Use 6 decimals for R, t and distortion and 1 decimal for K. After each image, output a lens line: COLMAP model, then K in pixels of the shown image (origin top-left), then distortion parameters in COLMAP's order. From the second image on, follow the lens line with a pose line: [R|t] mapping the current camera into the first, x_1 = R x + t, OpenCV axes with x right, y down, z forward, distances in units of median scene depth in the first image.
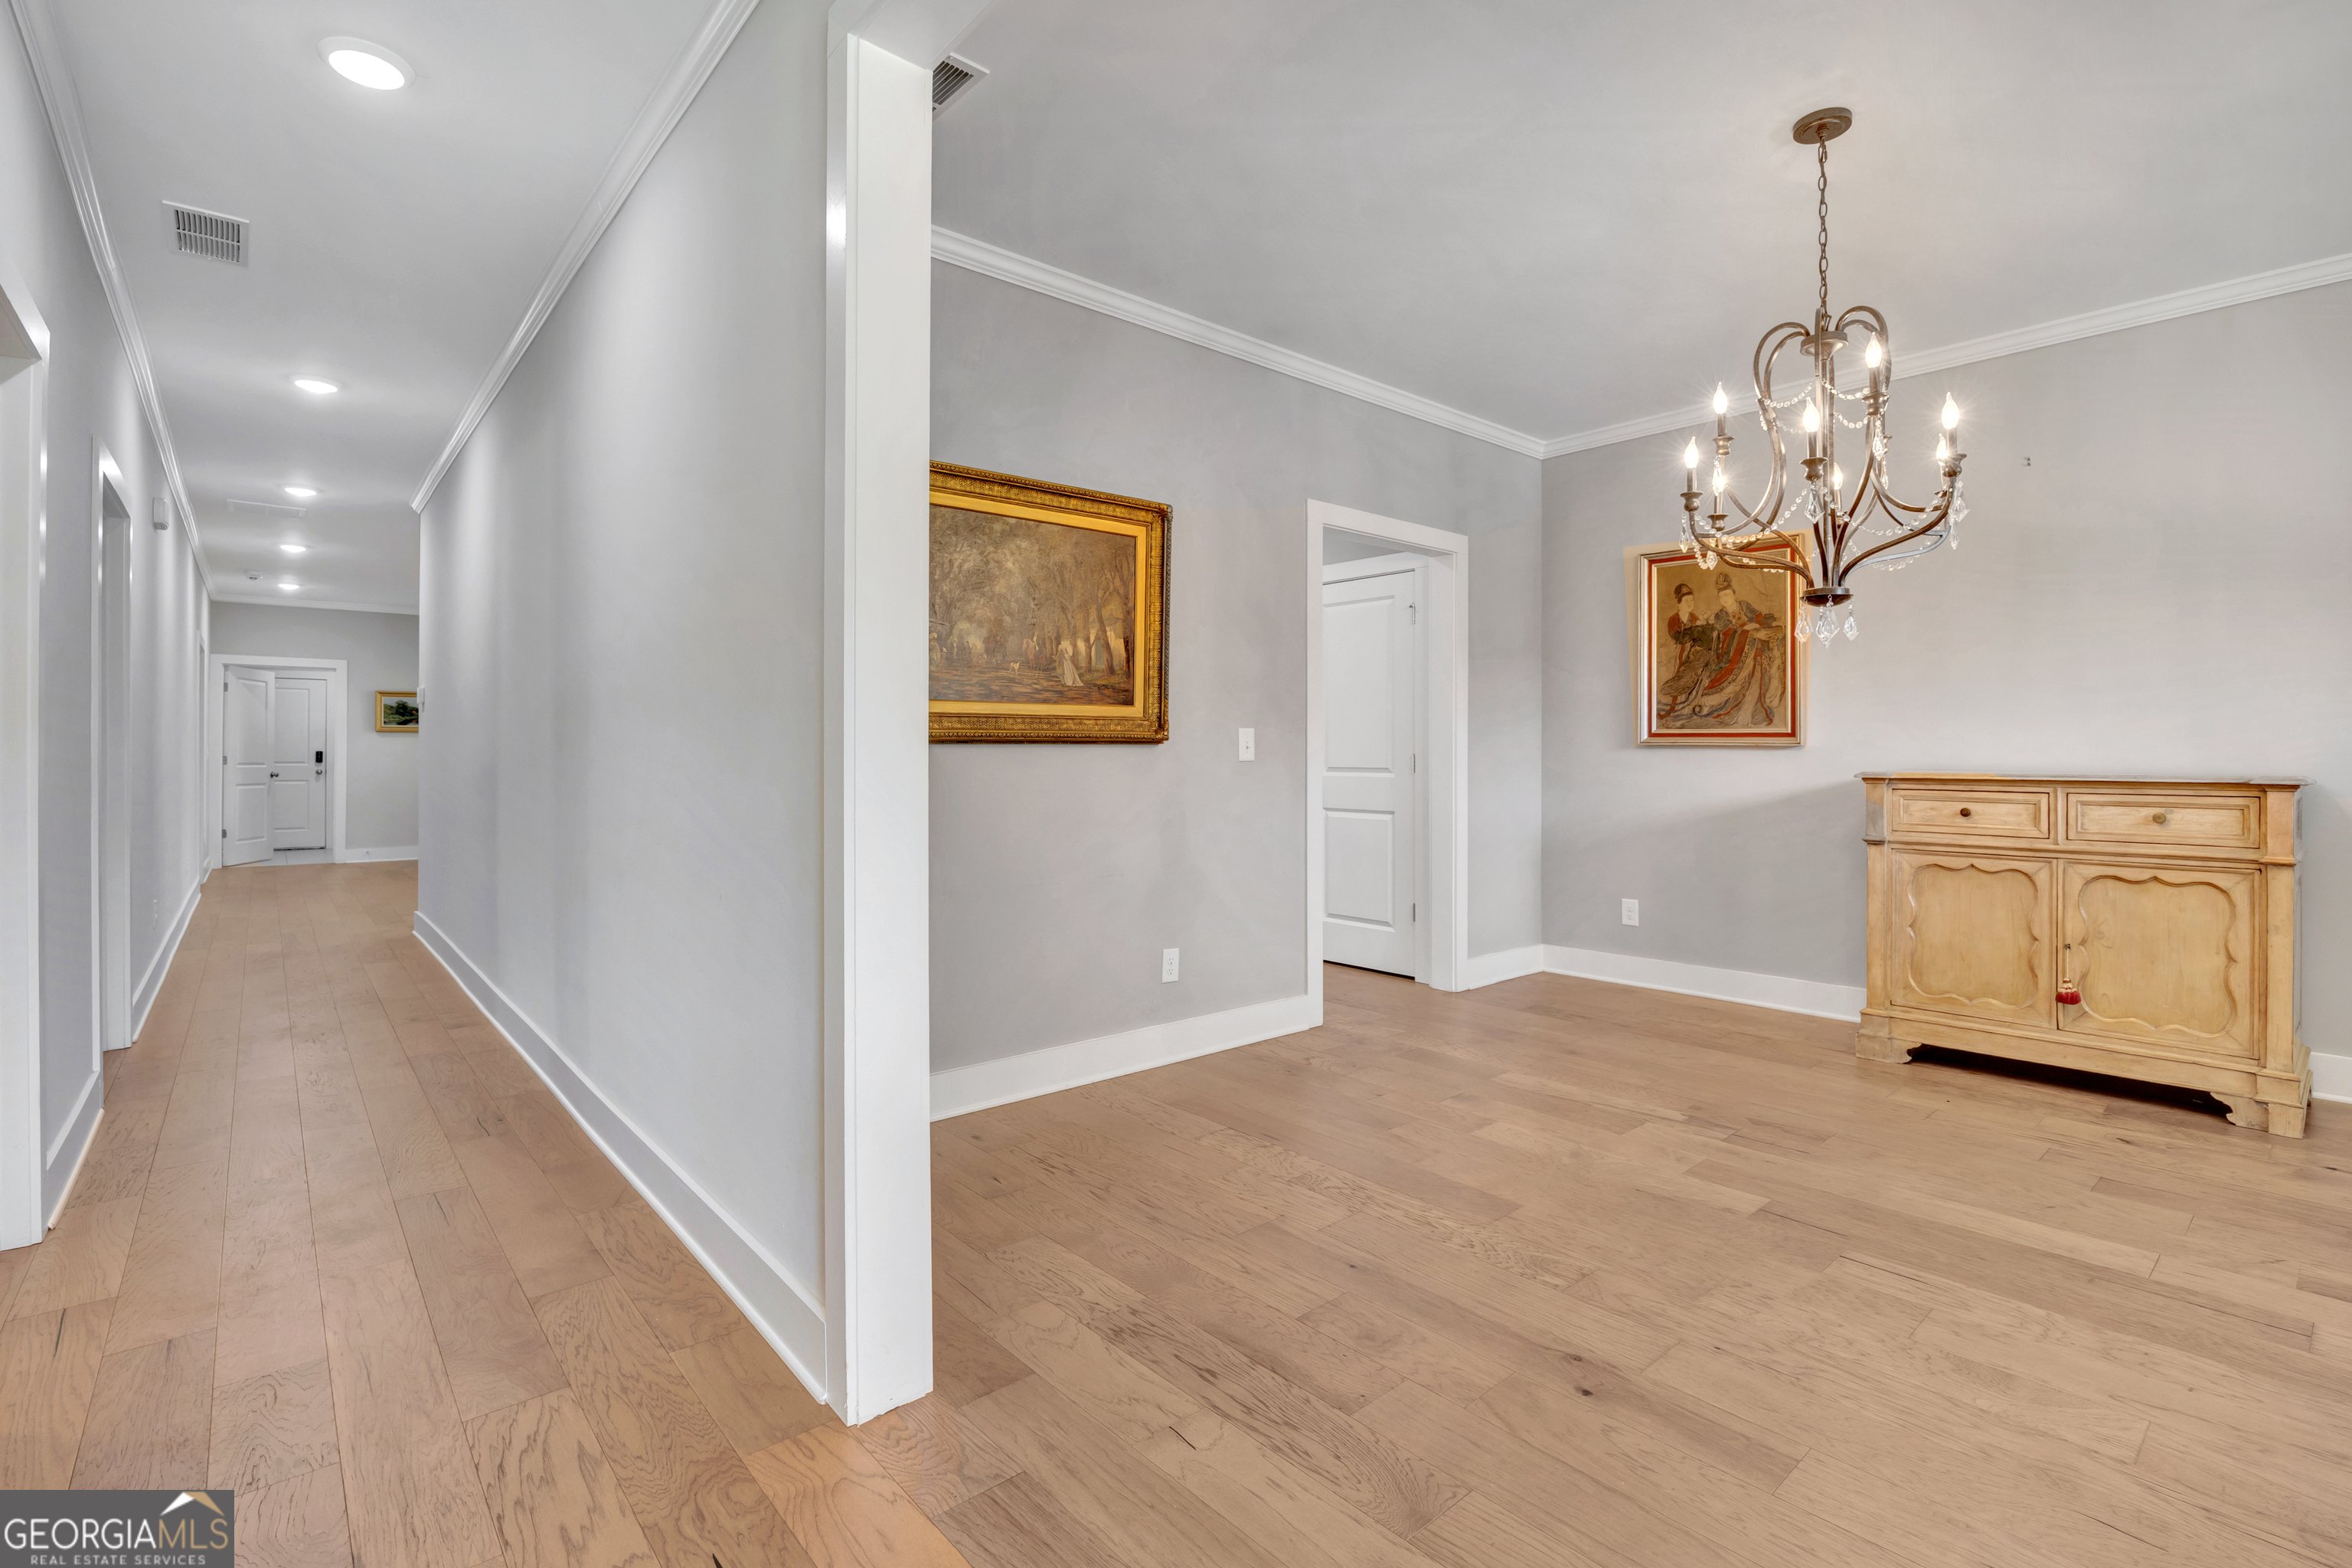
lens RADIAL K [[1097.1, 0, 1182.3], [0, 1097.1, 754.2], [0, 0, 1]] dist [-0.014210, 0.000049]
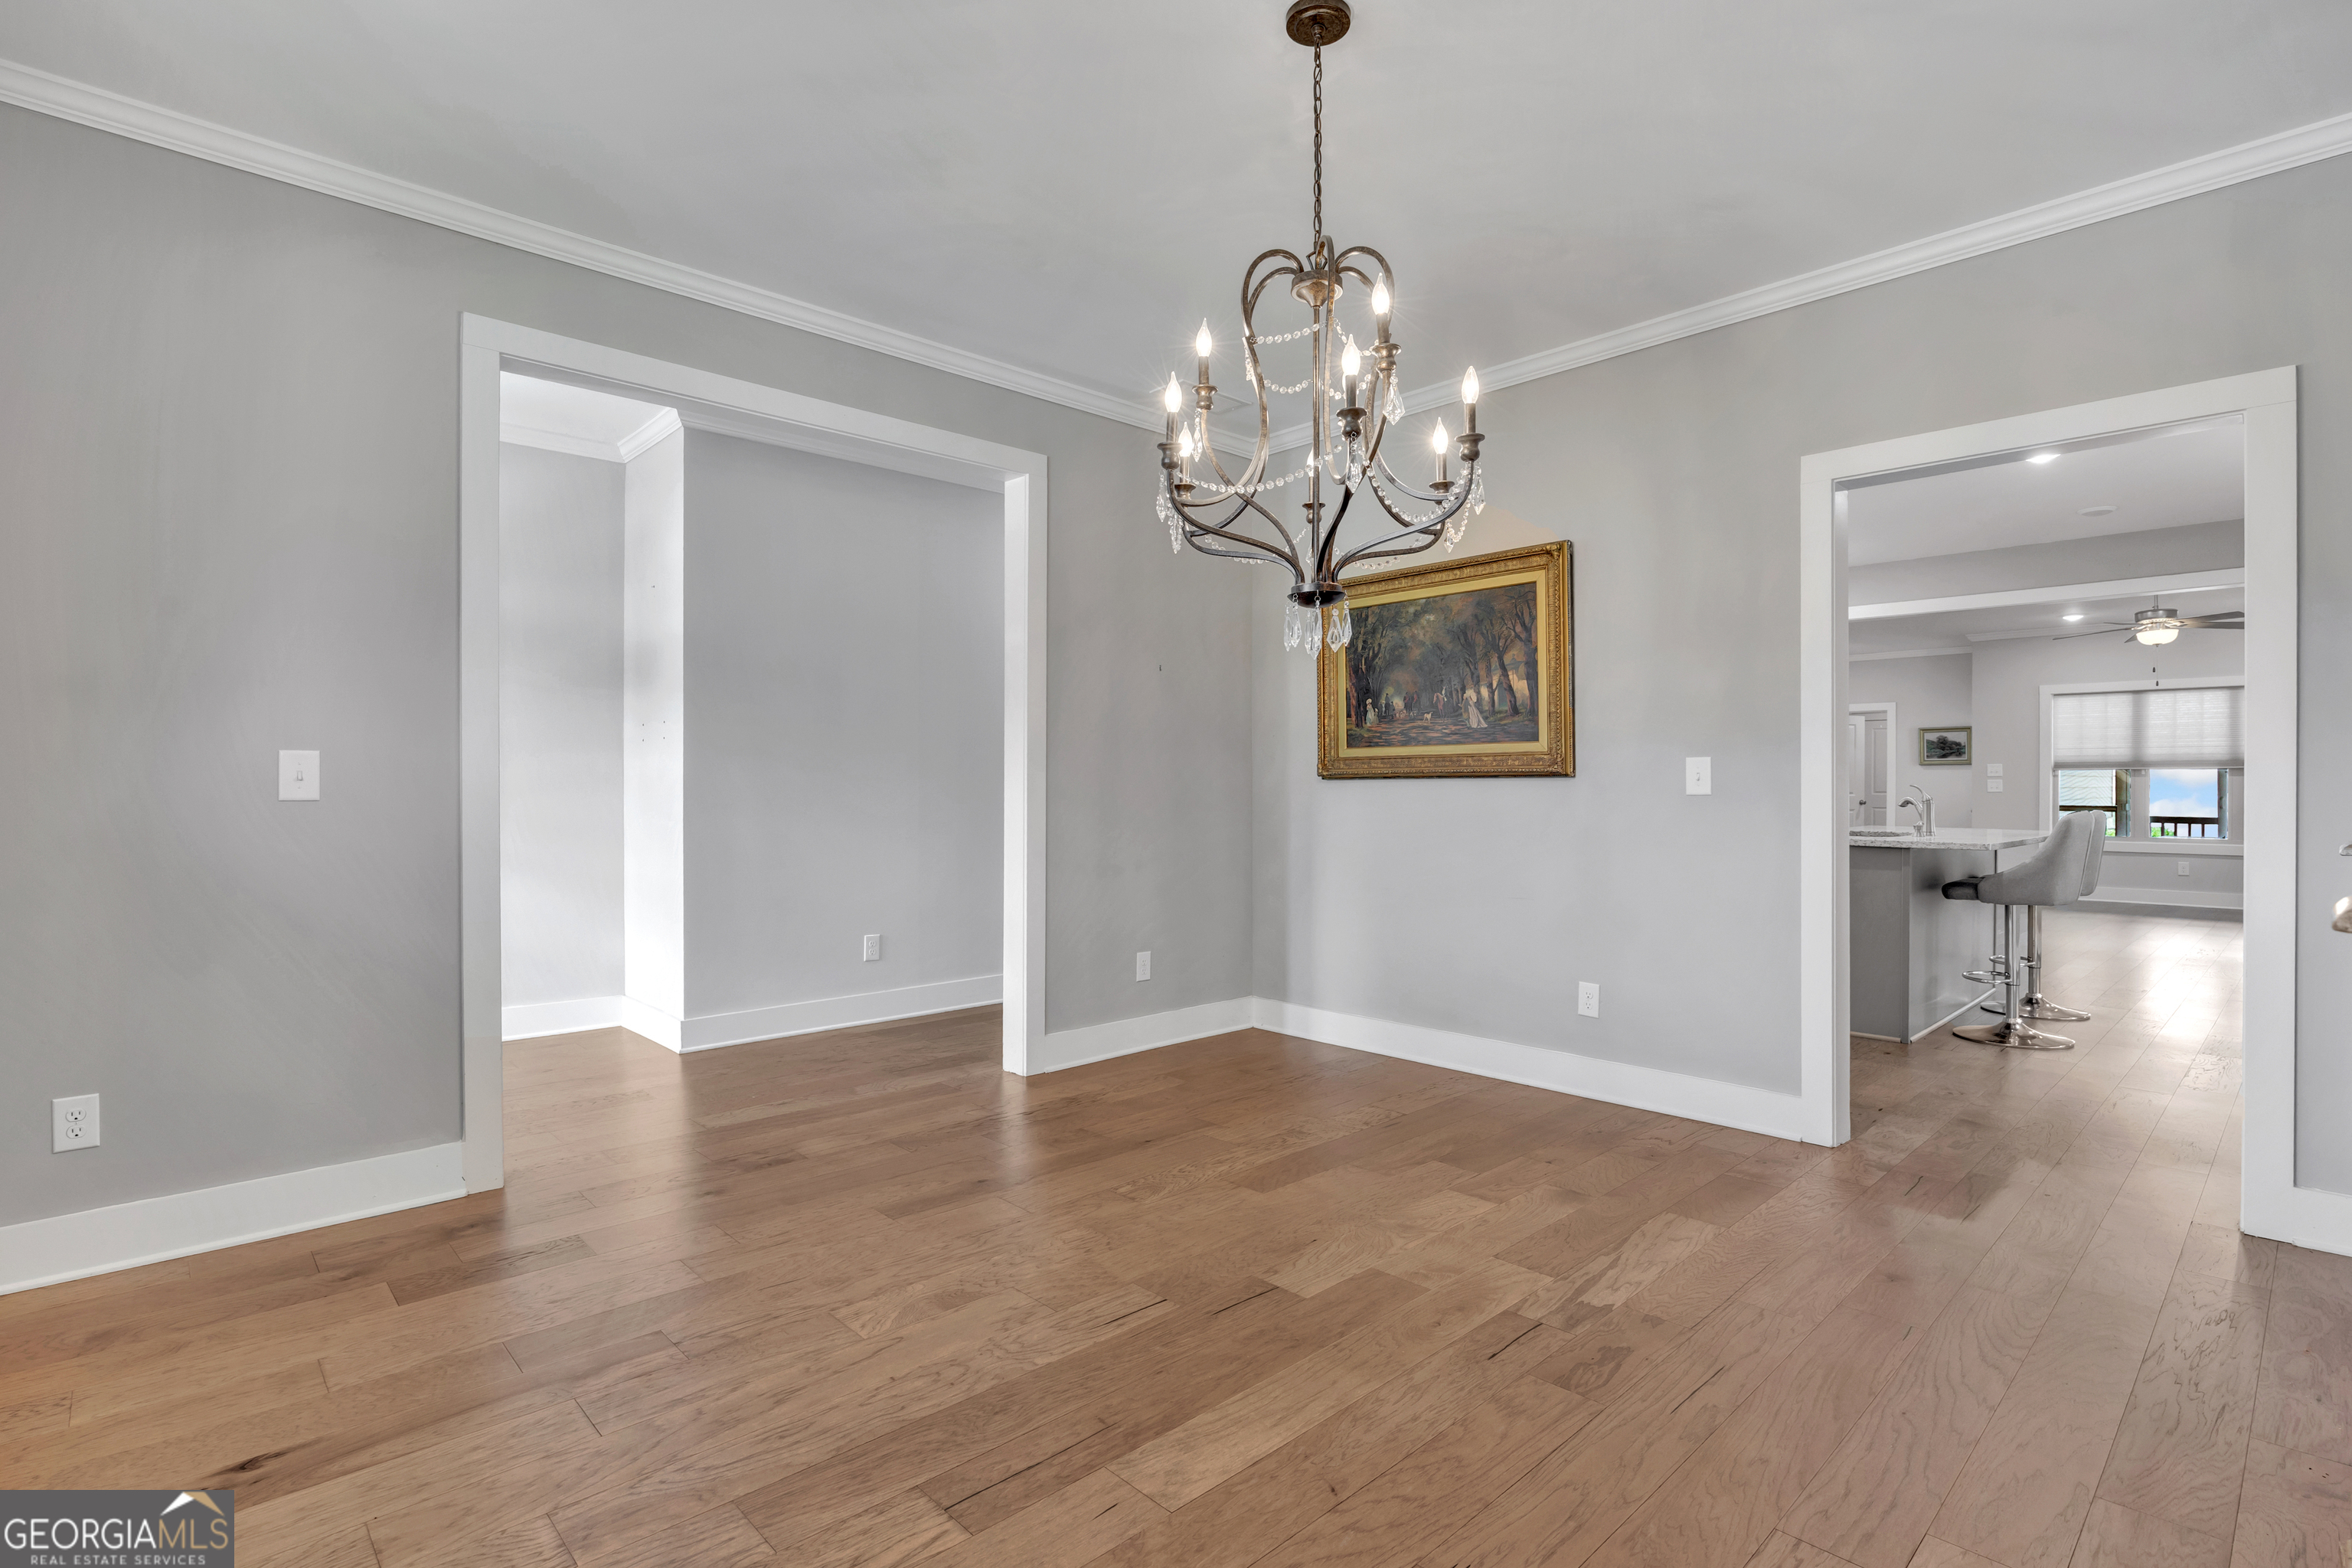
lens RADIAL K [[1101.6, 0, 1176.0], [0, 1101.6, 784.0], [0, 0, 1]] dist [-0.019666, 0.000064]
pose [[0.038521, -0.000844, -0.999257, 1.105703], [-0.000061, 1.000000, -0.000847, -0.002134], [0.999258, 0.000094, 0.038521, 0.672815]]
